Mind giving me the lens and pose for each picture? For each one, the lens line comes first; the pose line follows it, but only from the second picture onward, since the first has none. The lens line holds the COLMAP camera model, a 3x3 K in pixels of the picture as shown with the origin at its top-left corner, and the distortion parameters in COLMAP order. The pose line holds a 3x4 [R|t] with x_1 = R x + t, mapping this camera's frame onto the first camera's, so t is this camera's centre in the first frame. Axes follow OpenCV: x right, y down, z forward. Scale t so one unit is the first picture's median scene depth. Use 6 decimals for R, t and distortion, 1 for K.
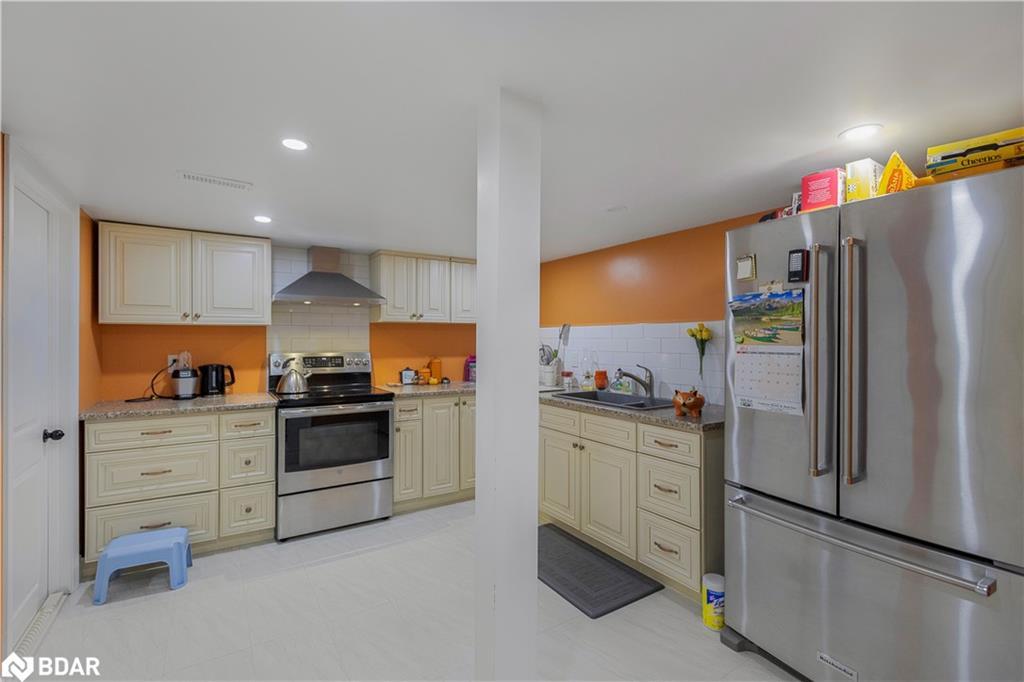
lens RADIAL K [[456.4, 0, 513.1], [0, 456.4, 341.5], [0, 0, 1]] dist [0.002163, 0.000503]
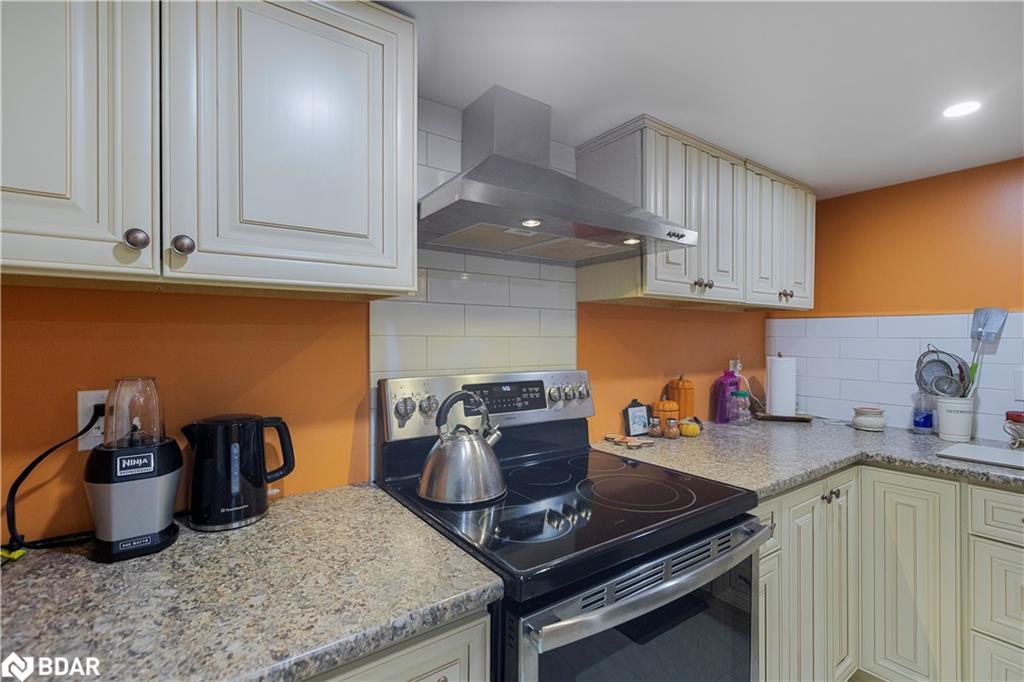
lens RADIAL K [[456.4, 0, 508.6], [0, 456.4, 342.6], [0, 0, 1]] dist [0.002163, 0.000503]
pose [[0.999491, 0.004253, 0.031612, -0.477074], [-0.004334, 0.999987, 0.002499, -0.002798], [-0.031601, -0.002634, 0.999497, 0.682438]]
